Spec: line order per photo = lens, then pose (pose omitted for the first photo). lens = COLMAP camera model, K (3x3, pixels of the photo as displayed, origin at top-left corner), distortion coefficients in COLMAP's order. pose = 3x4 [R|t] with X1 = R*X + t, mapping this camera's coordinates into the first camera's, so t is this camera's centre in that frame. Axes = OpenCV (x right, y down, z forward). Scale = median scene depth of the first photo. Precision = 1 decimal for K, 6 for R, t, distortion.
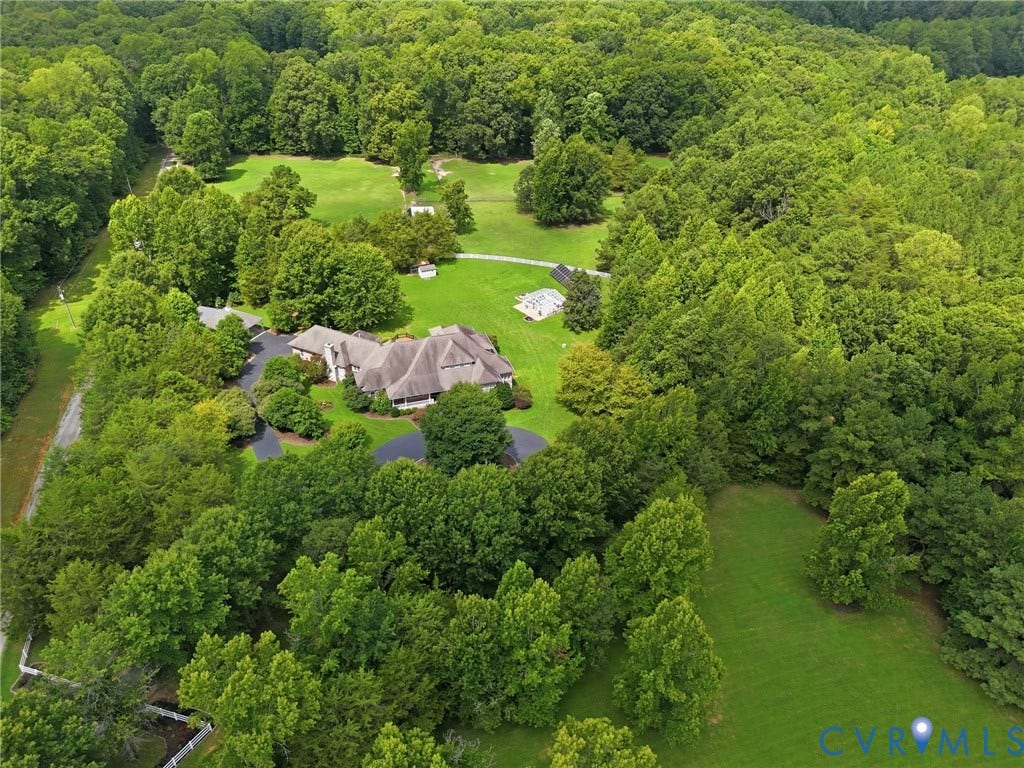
lens RADIAL K [[780.7, 0, 510.2], [0, 780.7, 388.5], [0, 0, 1]] dist [0.045536, -0.020693]
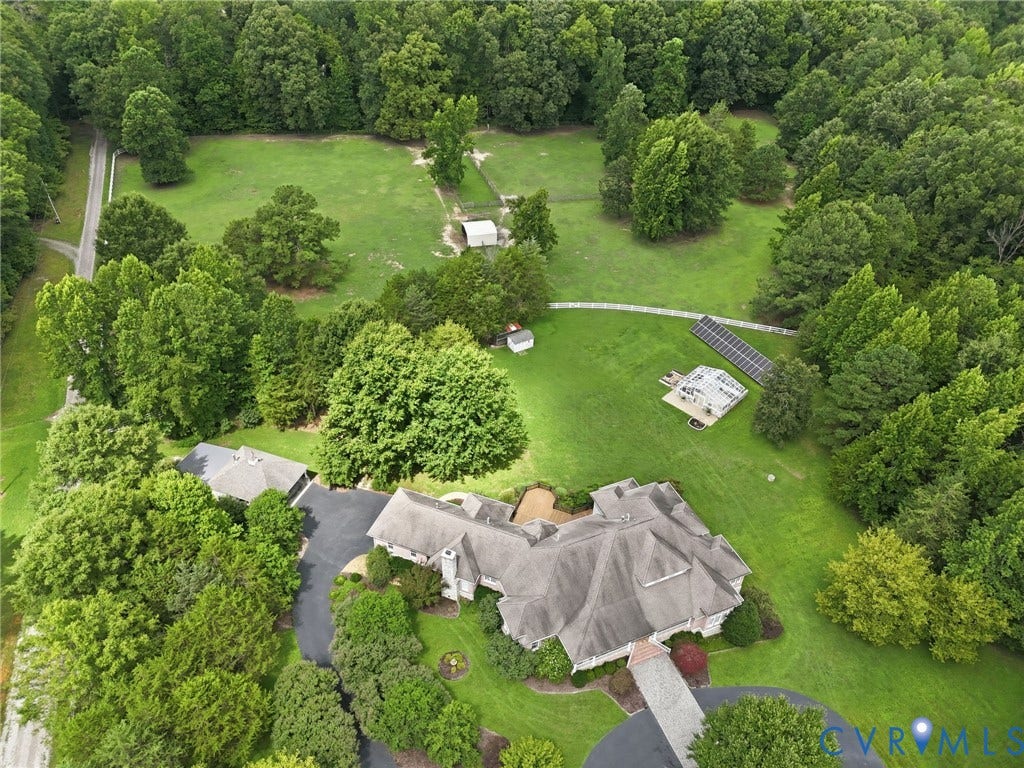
lens RADIAL K [[780.7, 0, 517.0], [0, 780.7, 388.8], [0, 0, 1]] dist [0.045536, -0.020693]
pose [[0.995737, -0.057414, 0.072190, -0.118951], [0.049356, 0.992833, 0.108842, -0.134671], [-0.077922, -0.104815, 0.991434, 0.229547]]
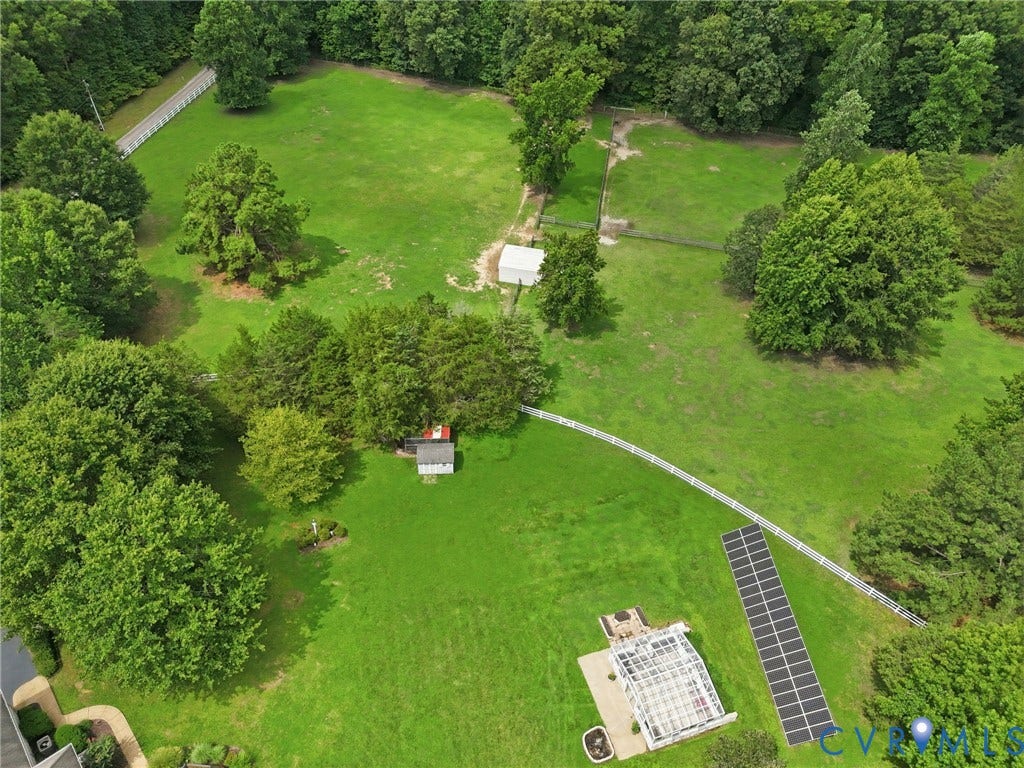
lens RADIAL K [[780.7, 0, 502.6], [0, 780.7, 384.4], [0, 0, 1]] dist [0.045536, -0.020693]
pose [[0.926840, 0.254080, -0.276426, 0.028586], [-0.208957, 0.960751, 0.182468, -0.204473], [0.311938, -0.111357, 0.943554, 0.444745]]
